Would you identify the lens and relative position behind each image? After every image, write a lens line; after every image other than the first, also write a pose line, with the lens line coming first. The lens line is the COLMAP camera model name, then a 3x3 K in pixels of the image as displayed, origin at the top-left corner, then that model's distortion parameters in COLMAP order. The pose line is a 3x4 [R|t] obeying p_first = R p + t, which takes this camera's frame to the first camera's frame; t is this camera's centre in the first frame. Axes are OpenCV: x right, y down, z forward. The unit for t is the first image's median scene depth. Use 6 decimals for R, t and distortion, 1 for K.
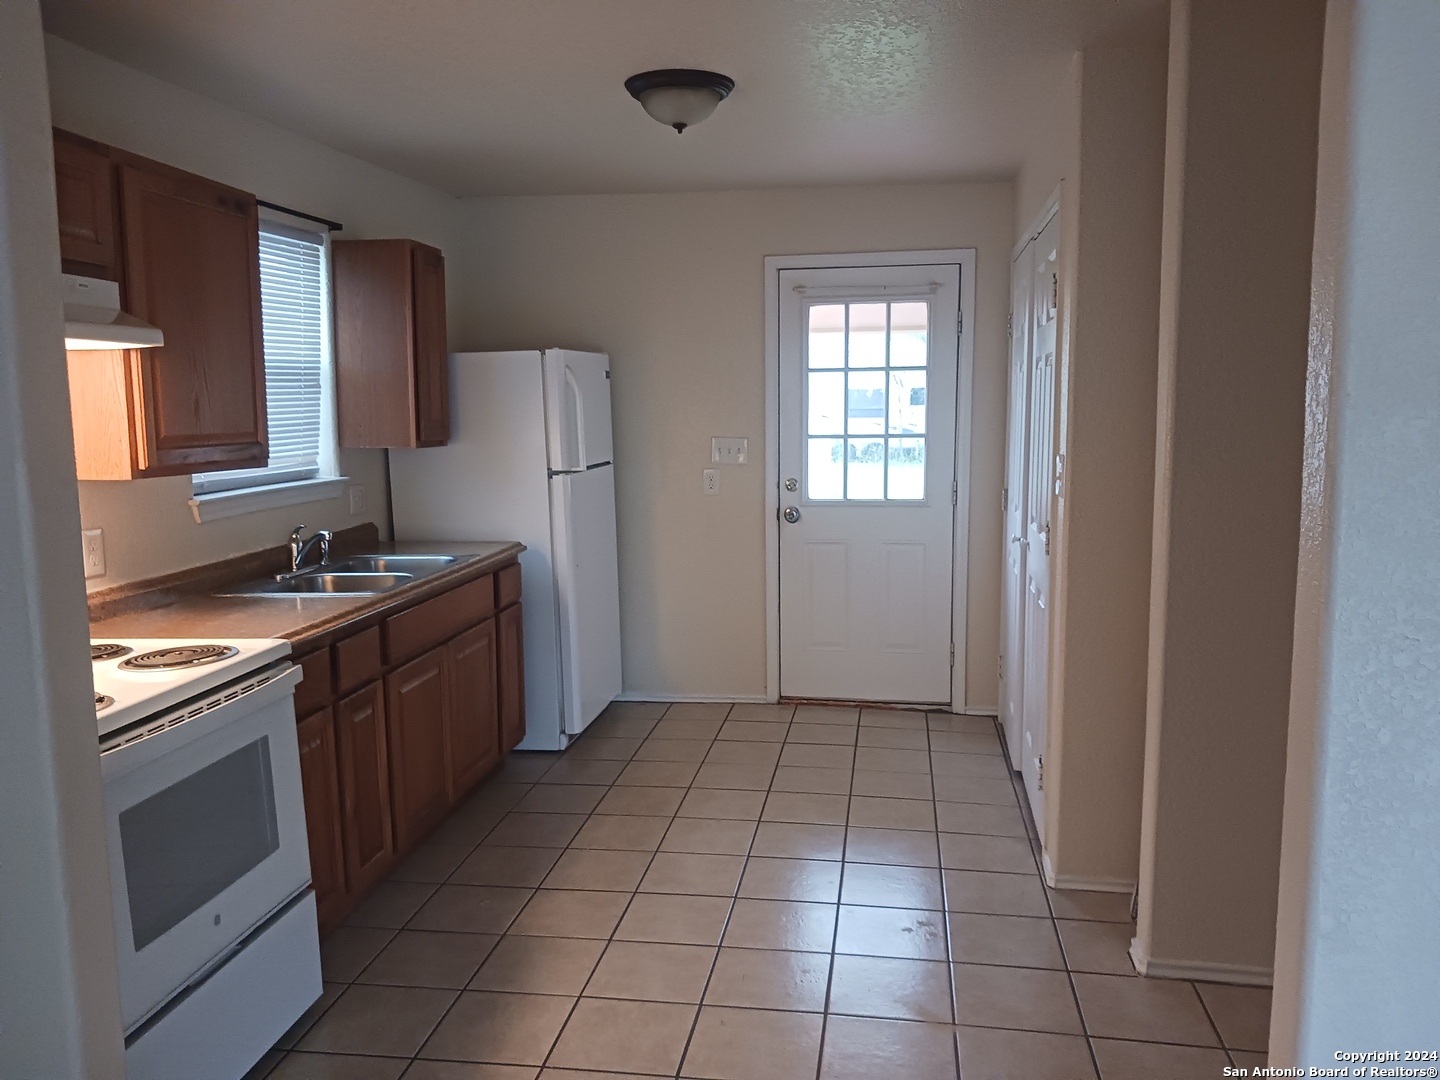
lens RADIAL K [[1122.7, 0, 720.0], [0, 1122.7, 540.0], [0, 0, 1]] dist [0.075375, -0.158951]
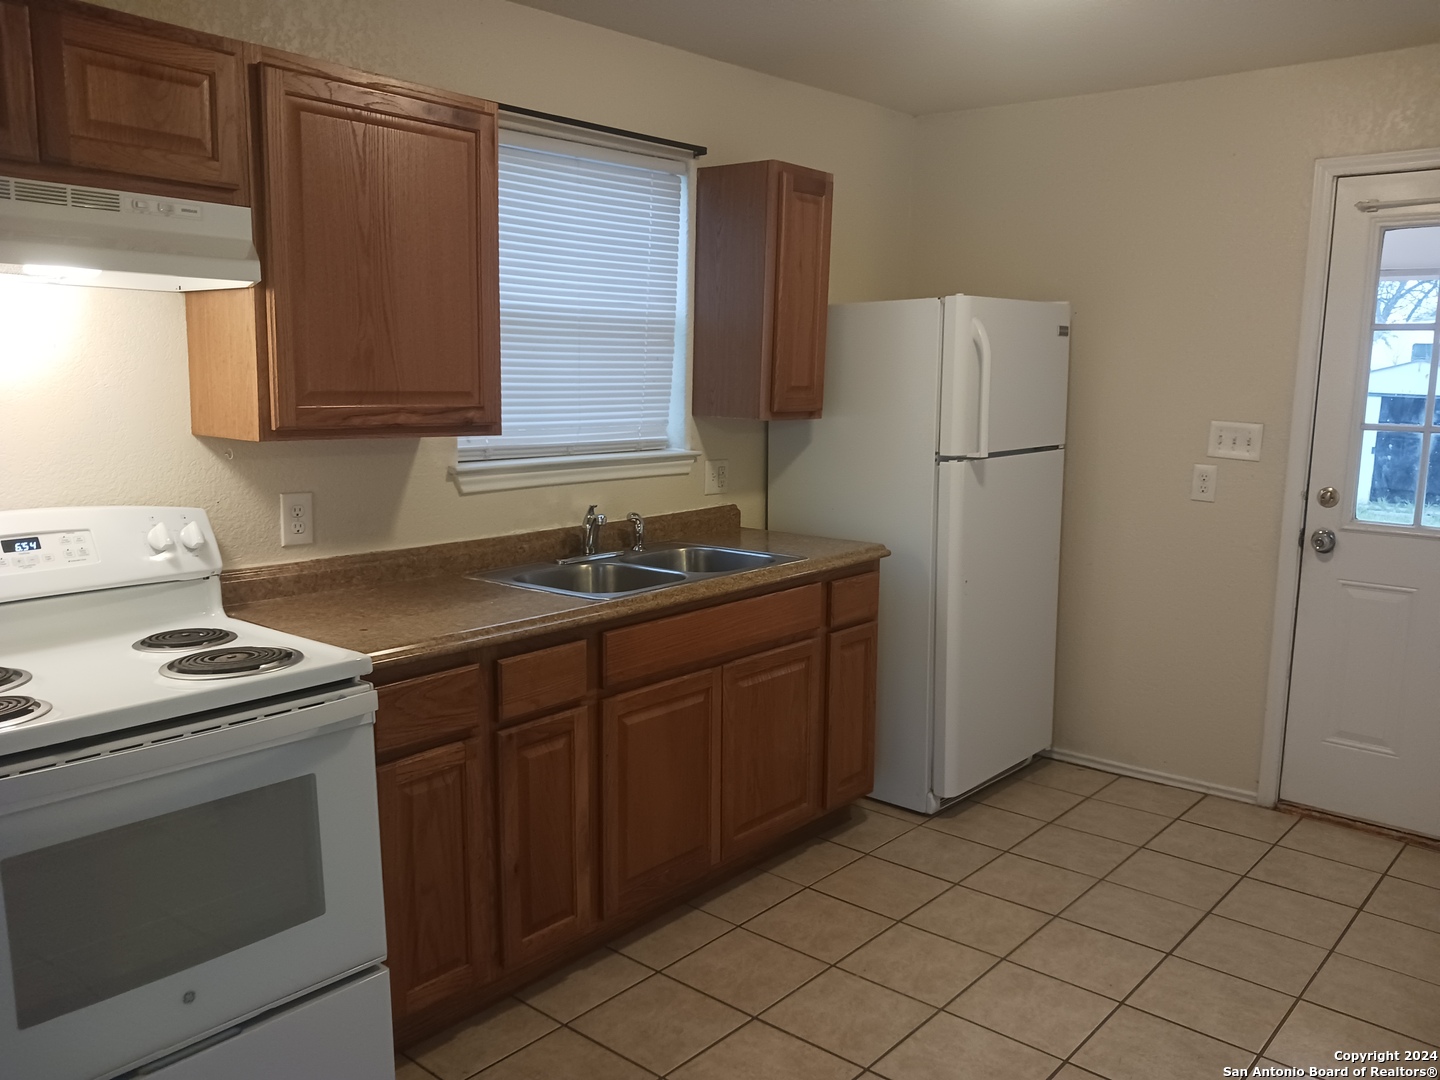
lens RADIAL K [[1122.7, 0, 720.0], [0, 1122.7, 540.0], [0, 0, 1]] dist [0.075375, -0.158951]
pose [[0.845427, 0.099591, -0.524724, 0.147501], [-0.085839, 0.995026, 0.050550, -0.033444], [0.527148, 0.002306, 0.849770, 0.292536]]
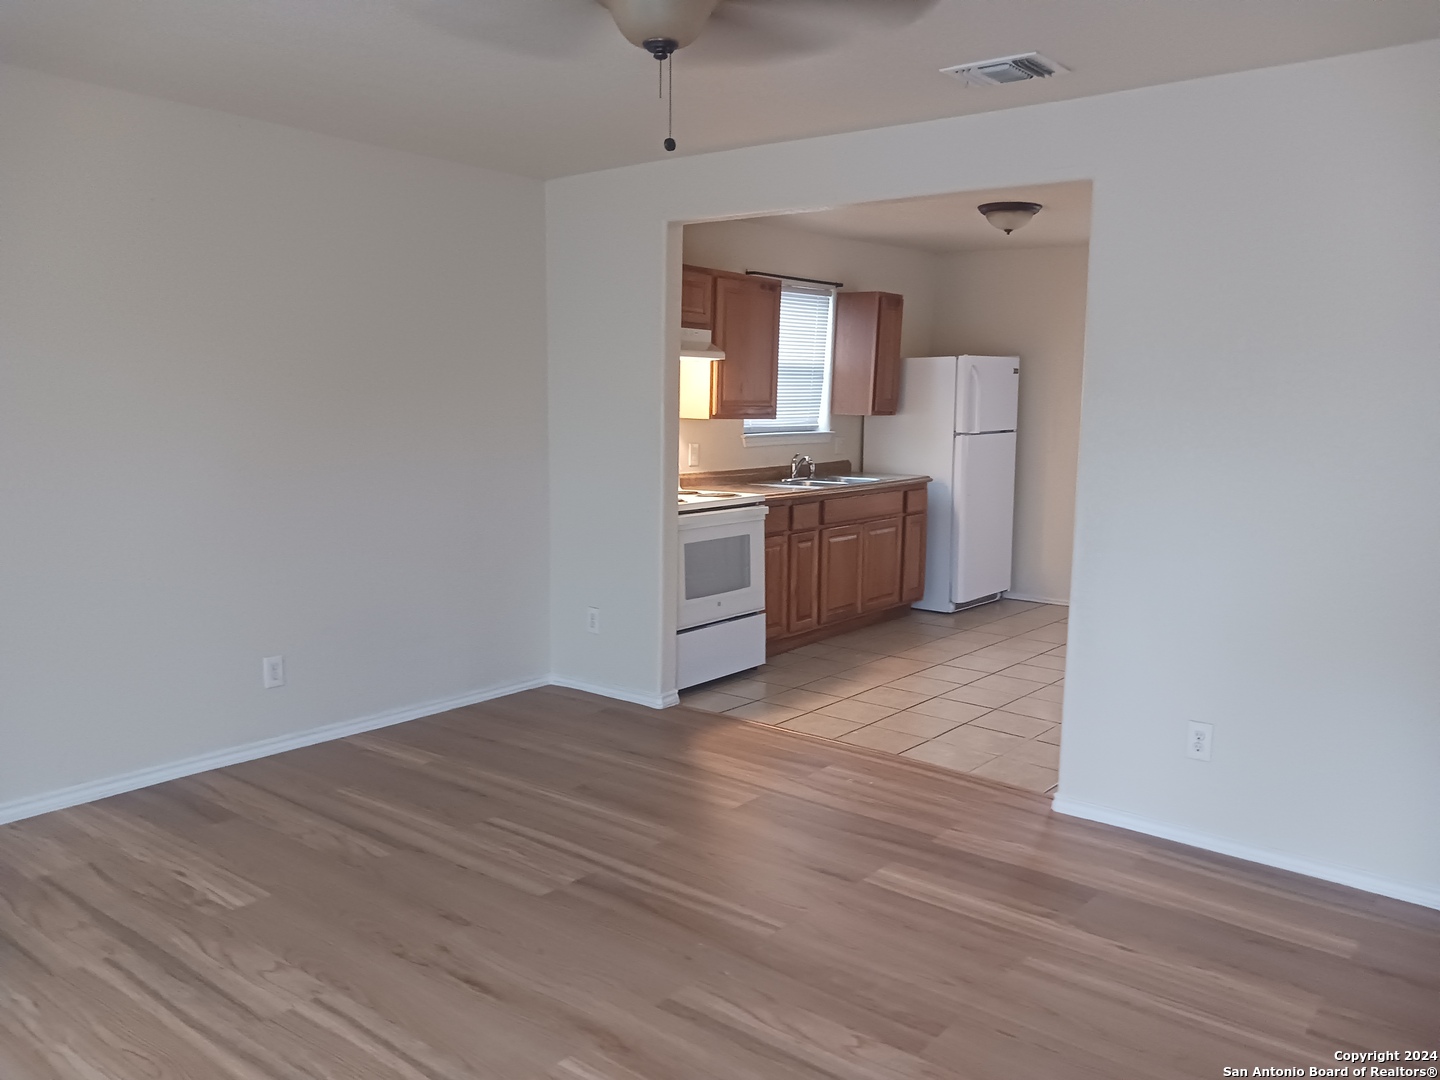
lens RADIAL K [[1151.3, 0, 720.0], [0, 1151.3, 540.0], [0, 0, 1]] dist [0.007130, 0.294890]
pose [[0.861764, 0.088430, -0.499542, 0.424988], [-0.084626, 0.995951, 0.030317, 0.073666], [0.500201, 0.016148, 0.865759, -0.618058]]
